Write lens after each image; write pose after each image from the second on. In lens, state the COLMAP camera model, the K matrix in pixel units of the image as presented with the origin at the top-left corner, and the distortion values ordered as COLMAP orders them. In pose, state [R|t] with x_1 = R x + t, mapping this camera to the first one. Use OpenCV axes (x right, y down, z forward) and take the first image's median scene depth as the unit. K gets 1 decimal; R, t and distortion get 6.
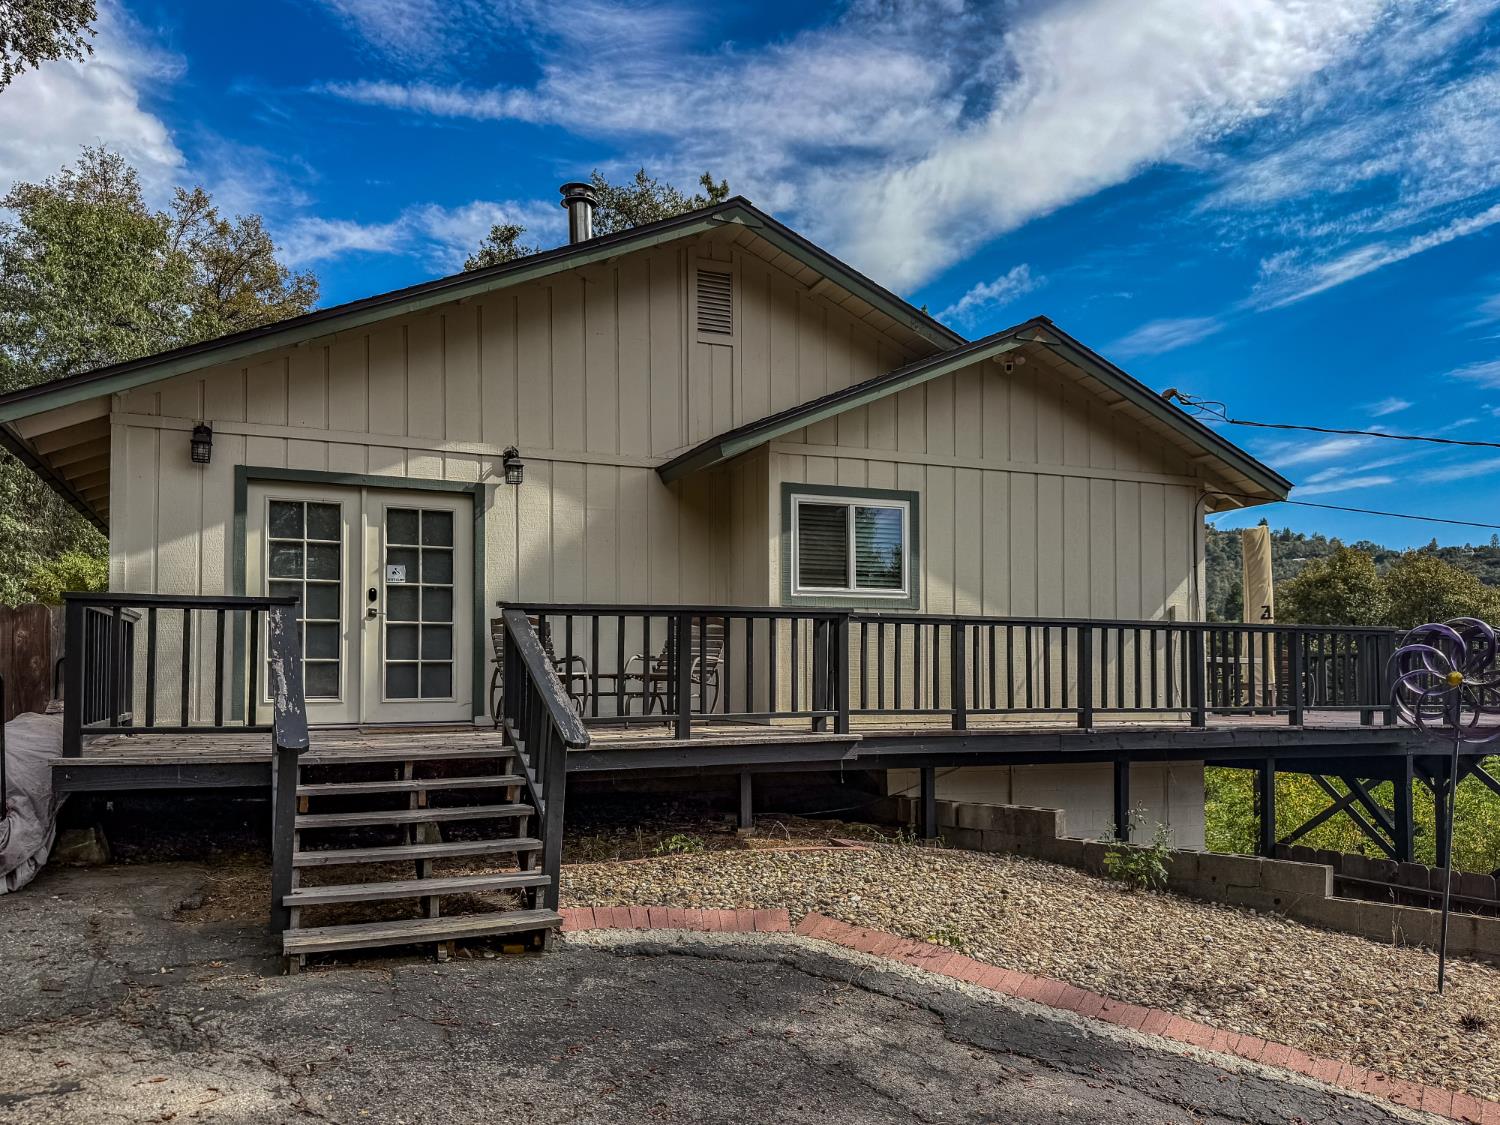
lens RADIAL K [[1082.9, 0, 750.7], [0, 1082.9, 652.2], [0, 0, 1]] dist [0.054940, -0.058585]
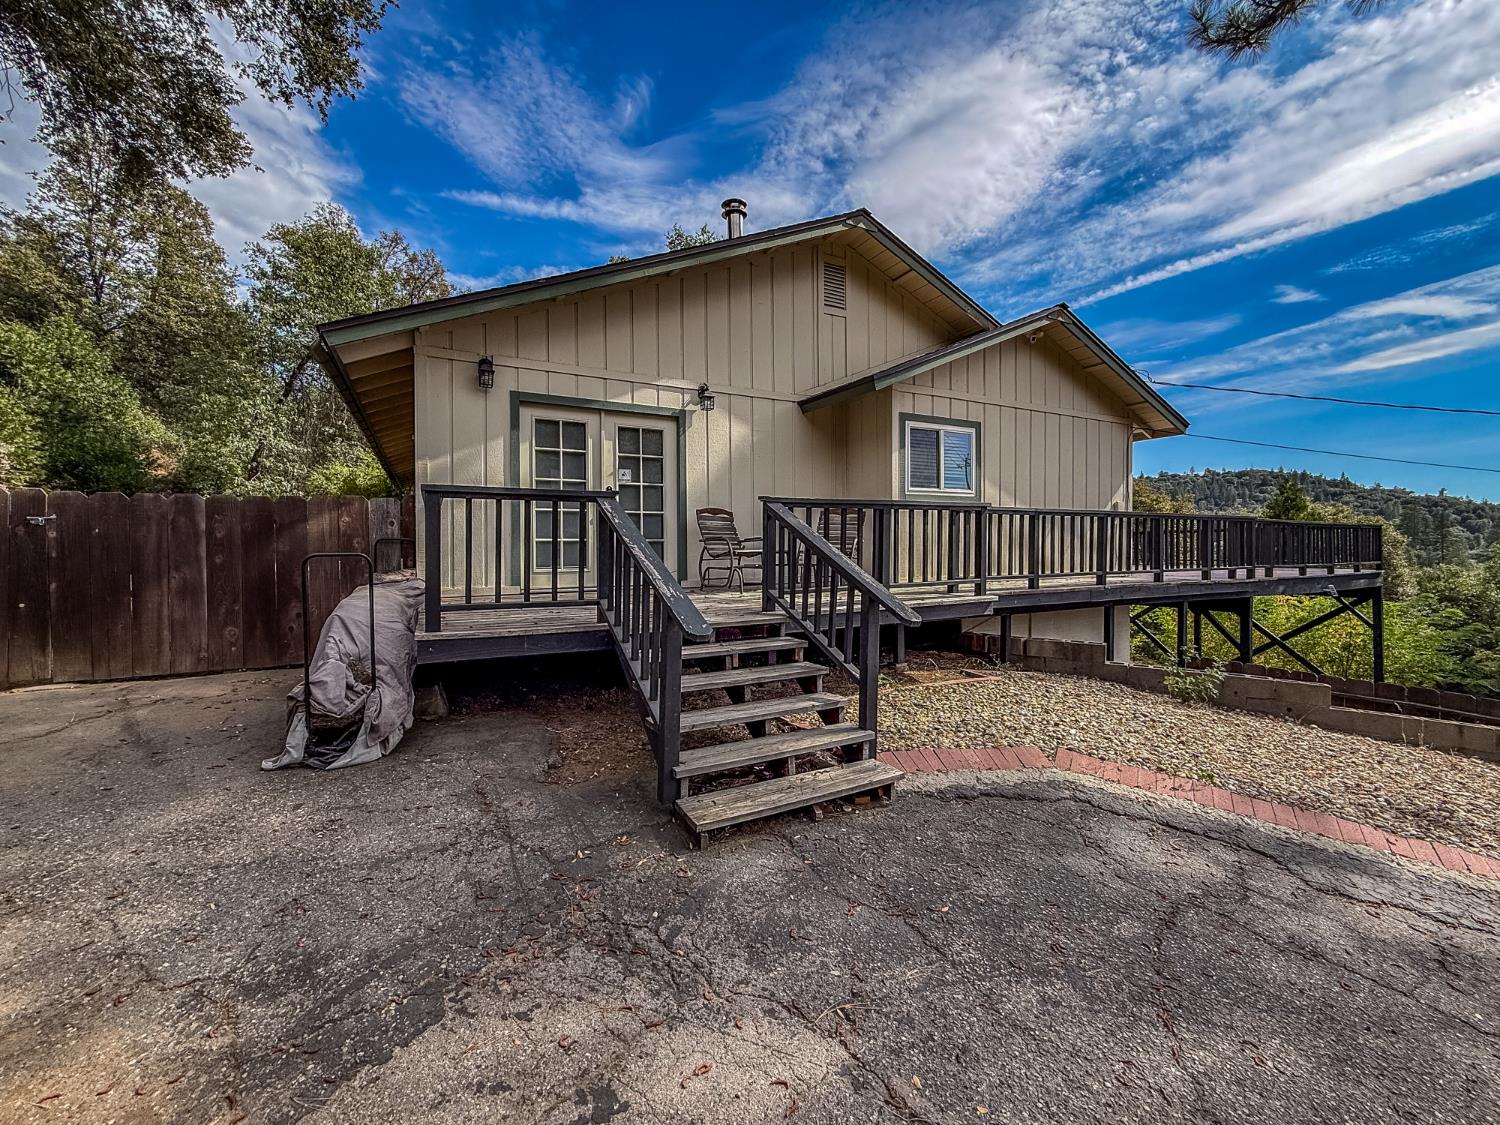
lens RADIAL K [[598.7, 0, 758.8], [0, 598.7, 549.9], [0, 0, 1]] dist [0.007524, 0.000040]
pose [[0.995243, -0.004055, 0.097334, -0.220858], [0.000314, 0.999262, 0.038413, -0.008093], [-0.097418, -0.038199, 0.994510, 0.227756]]
